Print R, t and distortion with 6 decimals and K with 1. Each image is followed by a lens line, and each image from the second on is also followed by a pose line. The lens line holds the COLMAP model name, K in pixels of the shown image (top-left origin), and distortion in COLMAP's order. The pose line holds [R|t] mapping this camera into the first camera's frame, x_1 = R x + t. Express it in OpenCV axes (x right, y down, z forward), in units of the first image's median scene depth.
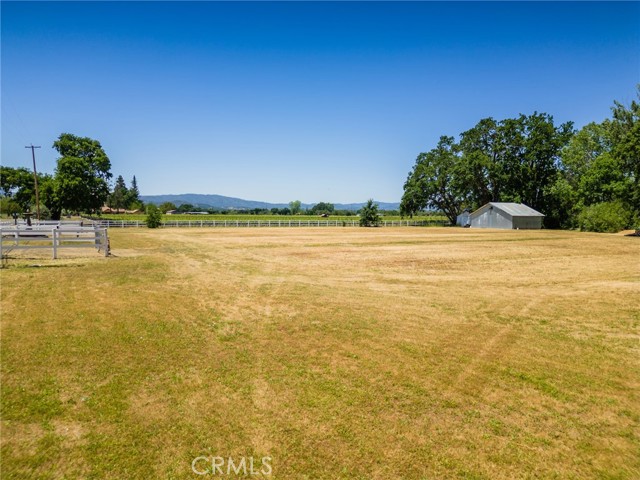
lens RADIAL K [[447.4, 0, 318.8], [0, 447.4, 239.4], [0, 0, 1]] dist [0.066558, -0.060832]
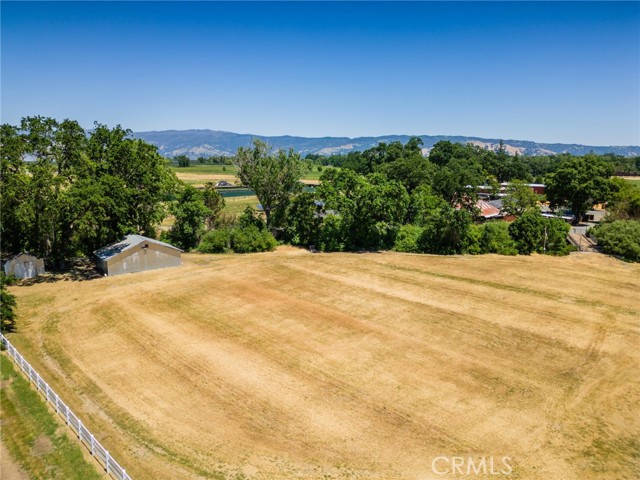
lens RADIAL K [[447.4, 0, 318.8], [0, 447.4, 239.4], [0, 0, 1]] dist [0.066558, -0.060832]
pose [[-0.302598, -0.181186, 0.935738, -0.461655], [0.044012, 0.978062, 0.203614, -0.227007], [-0.952102, 0.102797, -0.287985, 0.906470]]
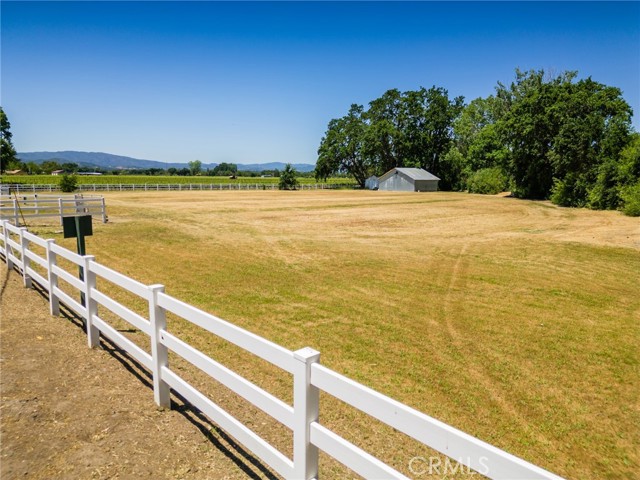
lens RADIAL K [[447.4, 0, 318.8], [0, 447.4, 239.4], [0, 0, 1]] dist [0.066558, -0.060832]
pose [[0.976480, -0.028489, 0.213719, -0.047956], [0.009976, 0.996140, 0.087209, -0.003452], [-0.215379, -0.083026, 0.972995, -0.054500]]
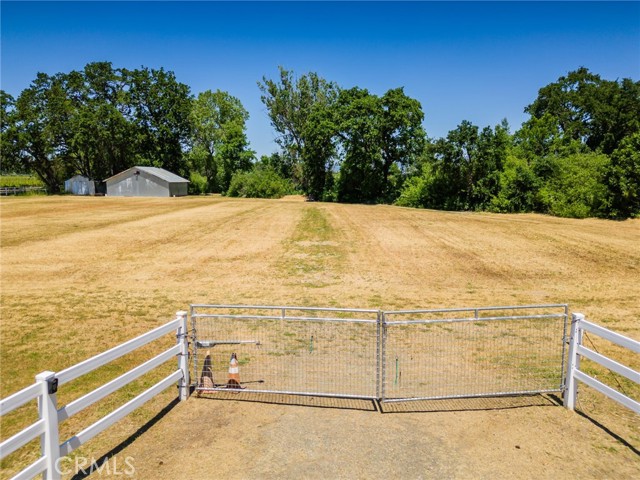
lens RADIAL K [[447.4, 0, 318.8], [0, 447.4, 239.4], [0, 0, 1]] dist [0.066558, -0.060832]
pose [[0.490884, -0.121619, 0.862694, -0.202799], [0.042720, 0.992378, 0.115593, -0.027168], [-0.870177, -0.019889, 0.492338, 0.260508]]
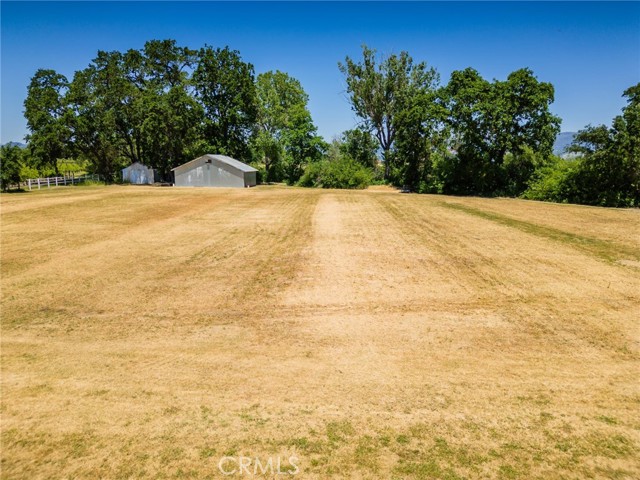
lens RADIAL K [[447.4, 0, 318.8], [0, 447.4, 239.4], [0, 0, 1]] dist [0.066558, -0.060832]
pose [[0.474864, -0.154343, 0.866419, -0.234053], [0.041664, 0.987340, 0.153048, -0.045182], [-0.879072, -0.036579, 0.475283, 0.427316]]
